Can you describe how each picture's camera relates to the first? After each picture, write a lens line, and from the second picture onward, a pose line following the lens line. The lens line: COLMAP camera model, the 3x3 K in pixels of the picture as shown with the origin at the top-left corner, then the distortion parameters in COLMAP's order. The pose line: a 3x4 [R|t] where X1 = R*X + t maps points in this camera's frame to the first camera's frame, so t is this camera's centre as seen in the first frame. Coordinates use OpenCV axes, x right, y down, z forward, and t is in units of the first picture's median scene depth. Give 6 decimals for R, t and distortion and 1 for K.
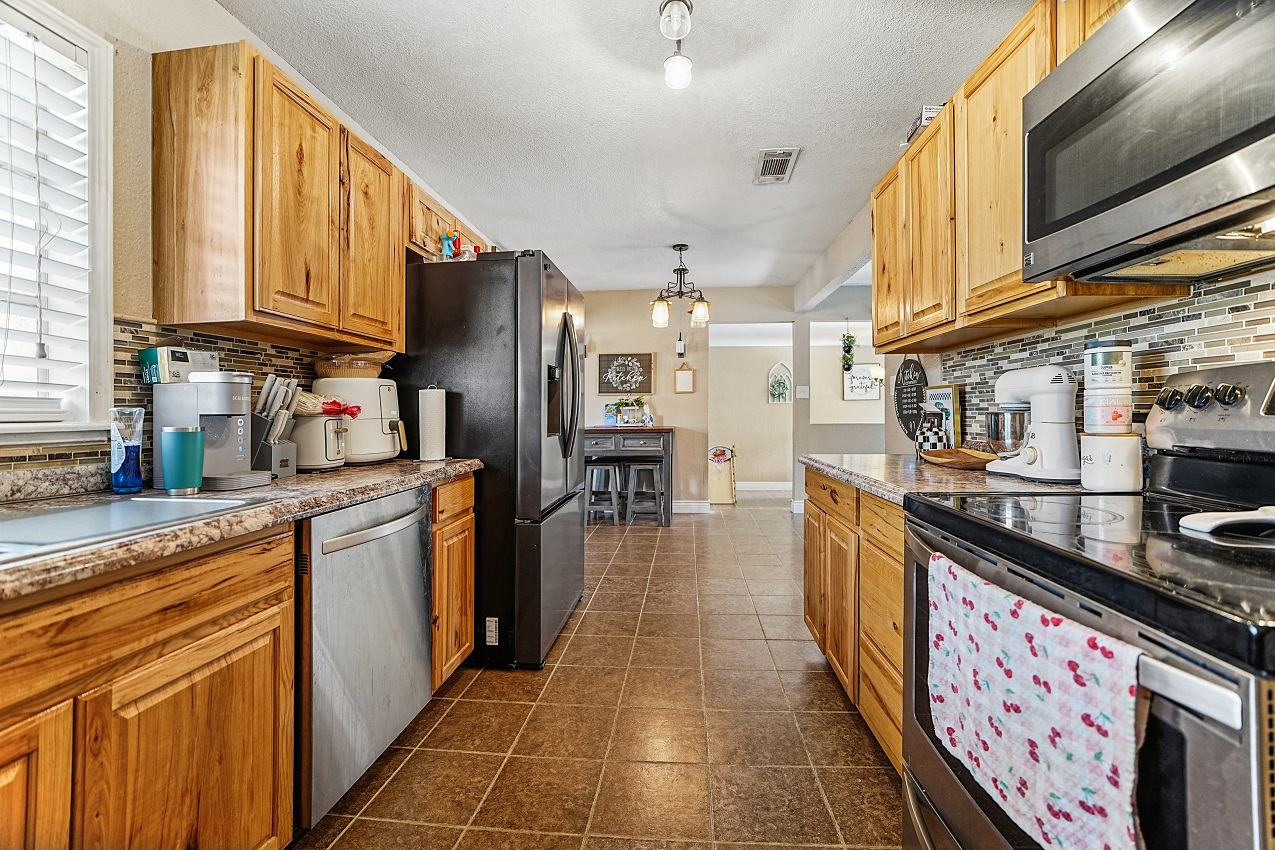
lens RADIAL K [[523.5, 0, 644.8], [0, 523.5, 411.4], [0, 0, 1]] dist [-0.056331, 0.009657]
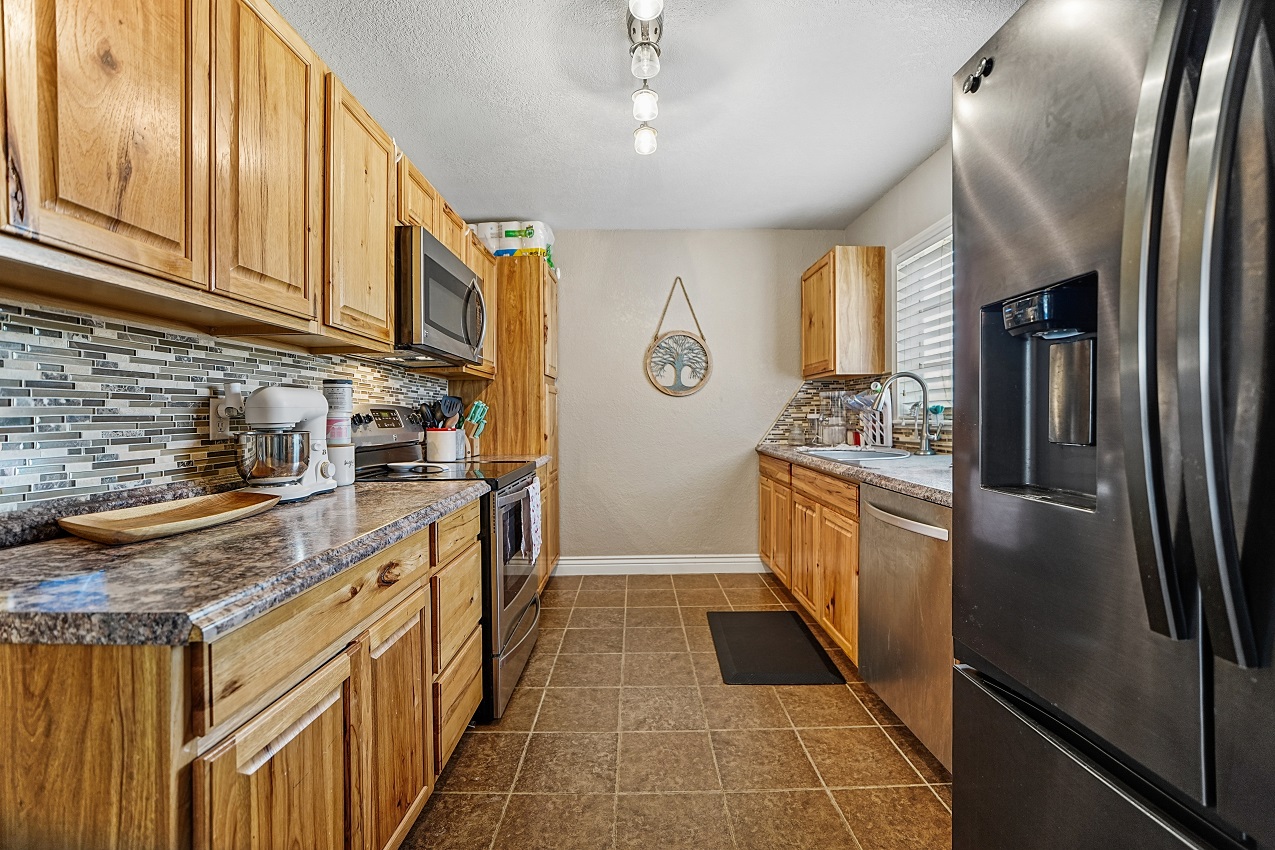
lens RADIAL K [[523.5, 0, 644.8], [0, 523.5, 411.4], [0, 0, 1]] dist [-0.056331, 0.009657]
pose [[-0.995591, 0.018576, -0.091944, 0.158264], [0.019271, 0.999792, -0.006679, -0.018649], [0.091801, -0.008422, -0.995742, 1.923317]]
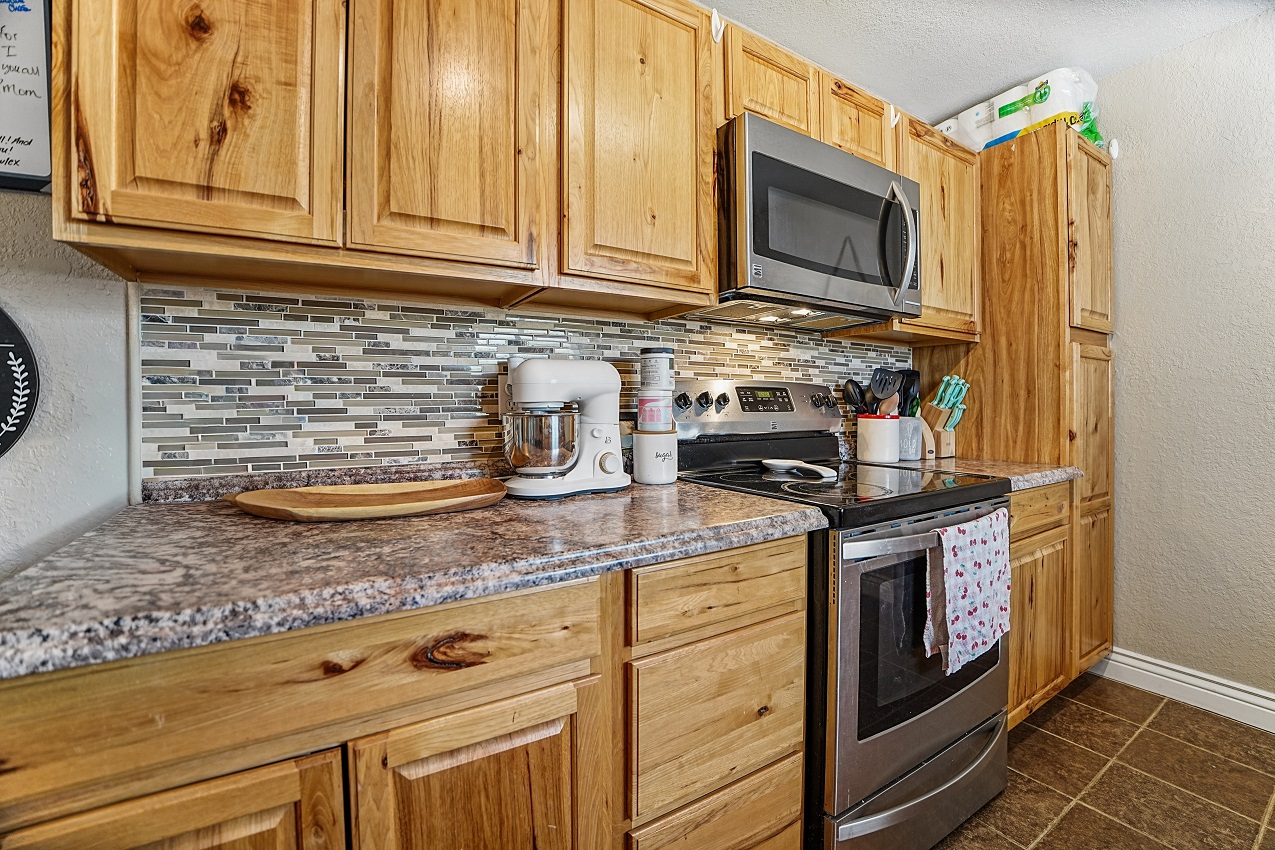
lens RADIAL K [[532.0, 0, 629.7], [0, 532.0, 407.2], [0, 0, 1]] dist [-0.089453, 0.027403]
pose [[-0.574636, 0.003788, 0.818400, 0.006910], [0.006312, 0.999980, -0.000197, -0.008663], [-0.818385, 0.005053, -0.574648, 1.320207]]
